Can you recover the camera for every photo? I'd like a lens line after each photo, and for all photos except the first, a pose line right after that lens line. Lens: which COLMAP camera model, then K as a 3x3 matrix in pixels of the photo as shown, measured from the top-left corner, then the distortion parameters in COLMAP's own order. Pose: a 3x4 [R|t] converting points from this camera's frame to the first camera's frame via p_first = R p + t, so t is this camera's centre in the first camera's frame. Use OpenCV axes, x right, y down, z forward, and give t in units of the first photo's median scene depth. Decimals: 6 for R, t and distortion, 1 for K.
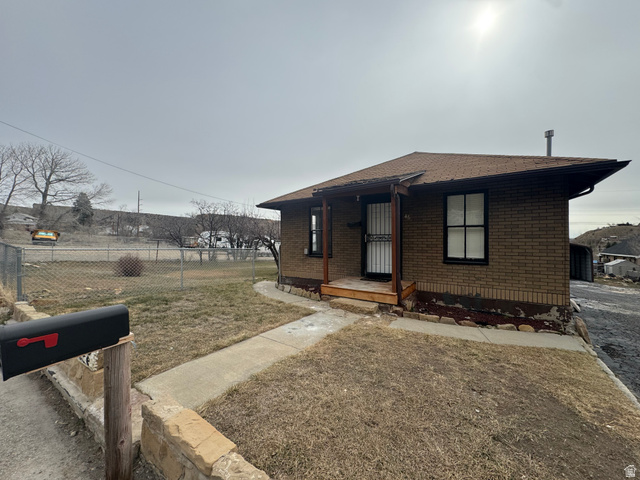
lens RADIAL K [[255.1, 0, 318.5], [0, 255.1, 240.6], [0, 0, 1]] dist [-0.002351, -0.000157]
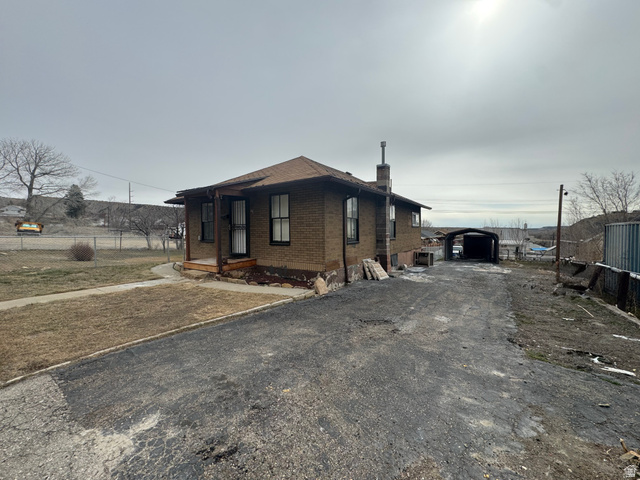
lens RADIAL K [[255.1, 0, 318.9], [0, 255.1, 241.0], [0, 0, 1]] dist [-0.002351, -0.000157]
pose [[0.999964, -0.008201, 0.002041, 0.581053], [0.008107, 0.999069, 0.042370, 0.008365], [-0.002386, -0.042352, 0.999100, -0.295516]]
